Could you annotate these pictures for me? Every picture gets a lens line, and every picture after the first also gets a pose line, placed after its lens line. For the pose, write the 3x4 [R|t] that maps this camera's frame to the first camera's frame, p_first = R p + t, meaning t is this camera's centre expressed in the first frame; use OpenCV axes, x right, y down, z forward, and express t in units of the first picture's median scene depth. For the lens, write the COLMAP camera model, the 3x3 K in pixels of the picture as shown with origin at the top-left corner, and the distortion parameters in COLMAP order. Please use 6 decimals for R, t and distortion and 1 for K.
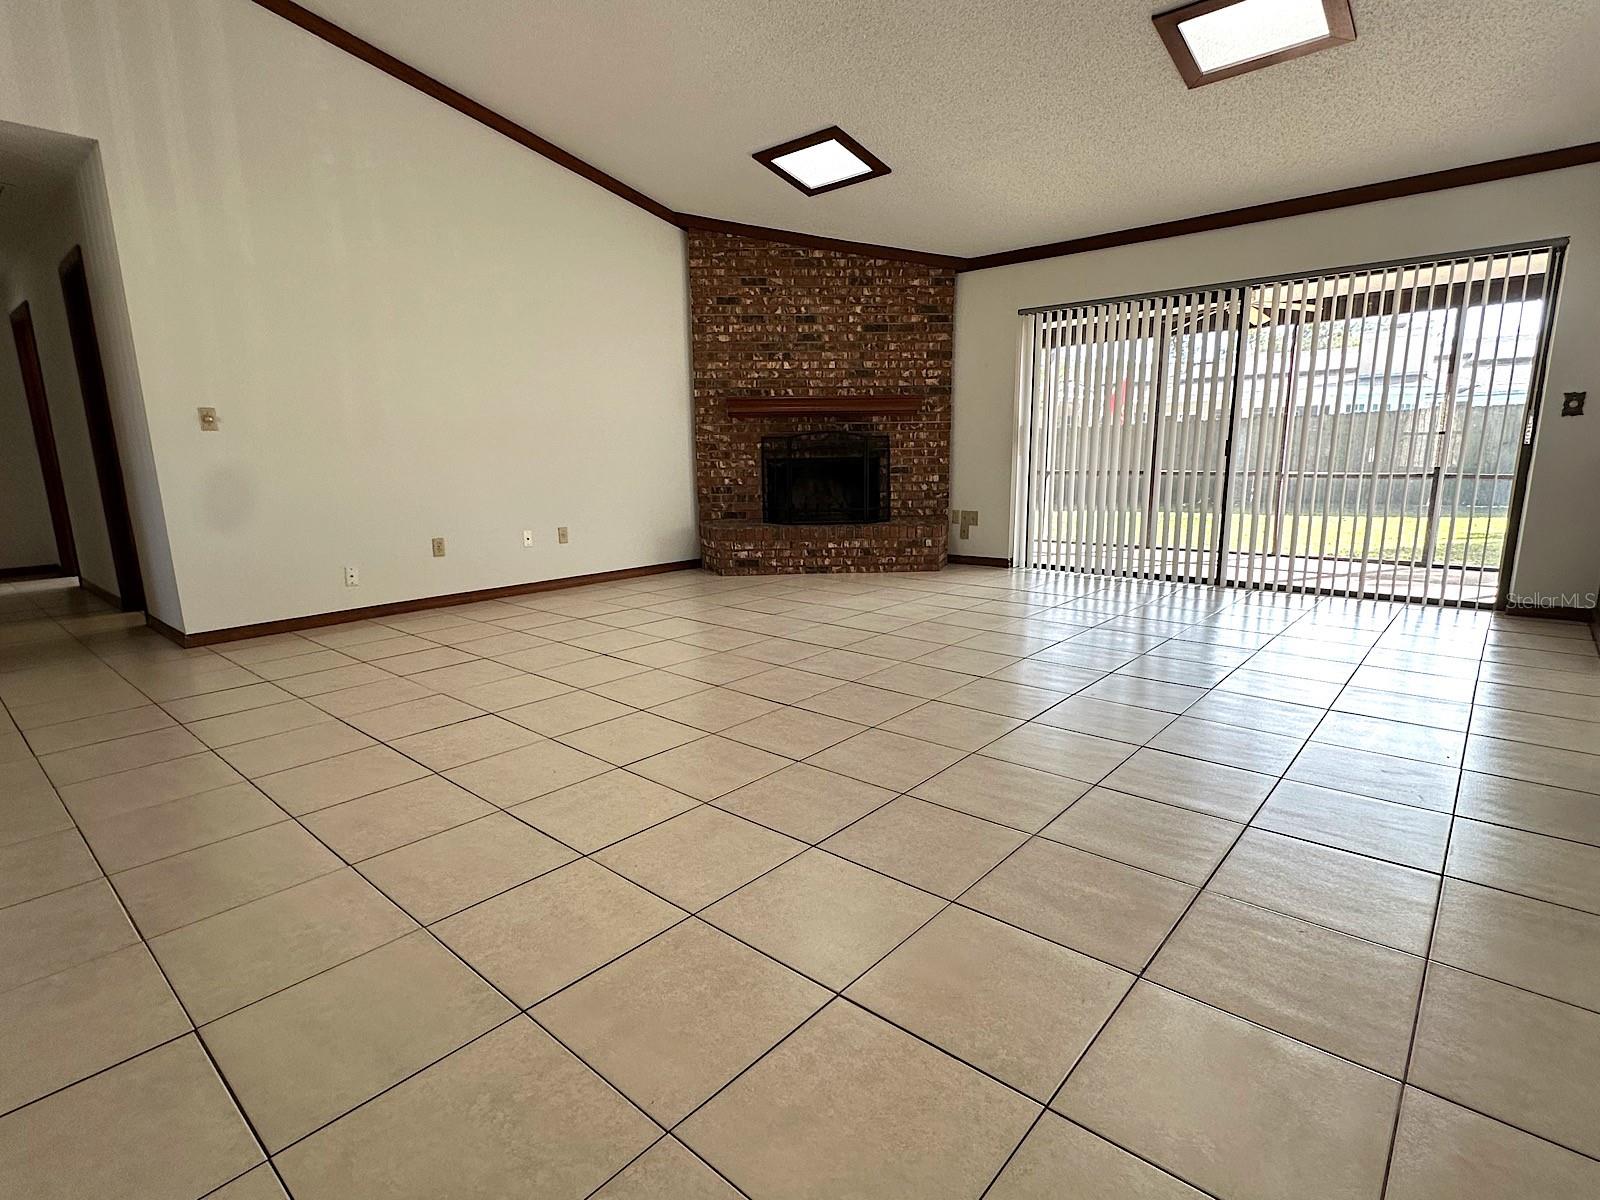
lens RADIAL K [[785.6, 0, 800.0], [0, 785.6, 600.0], [0, 0, 1]] dist [0.003111, 0.000045]
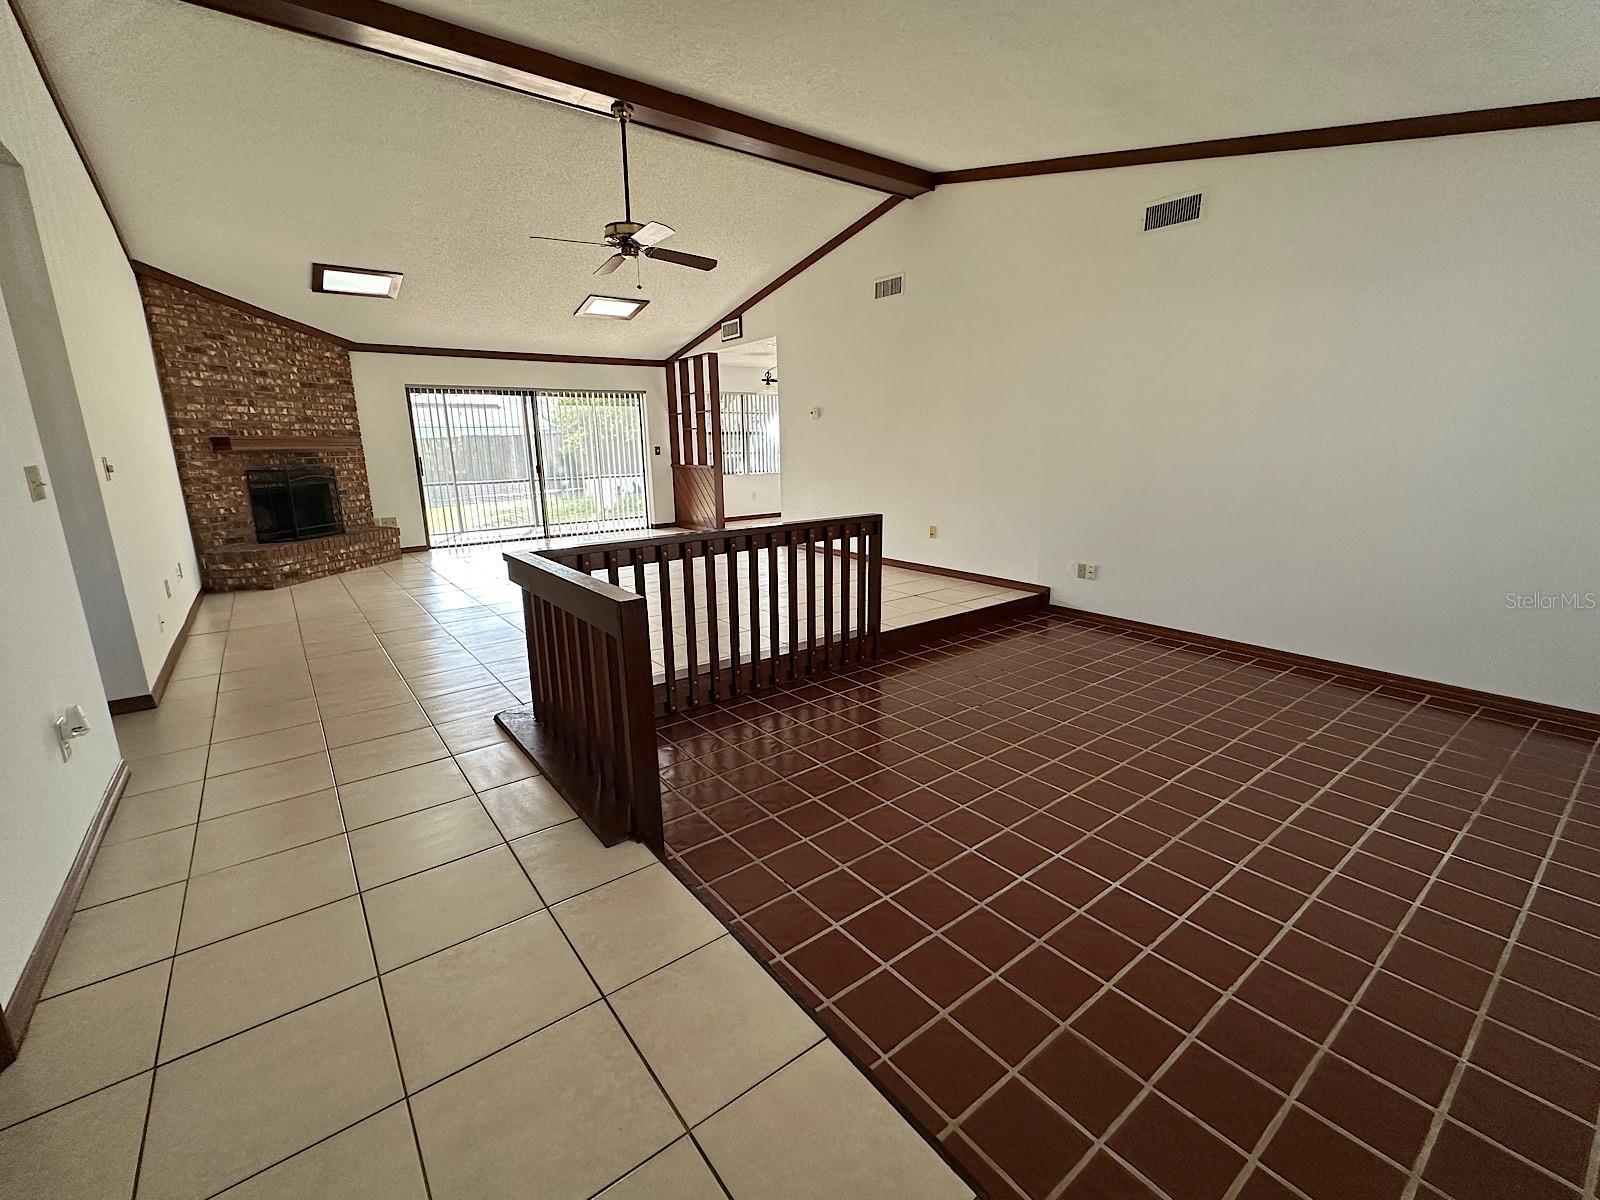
lens RADIAL K [[692.2, 0, 800.0], [0, 692.2, 600.0], [0, 0, 1]] dist [0.000229, 0.000049]
pose [[0.195998, -0.207175, 0.958469, -0.922049], [0.202189, 0.964963, 0.167233, -0.028446], [-0.959533, 0.161015, 0.231019, 0.006347]]
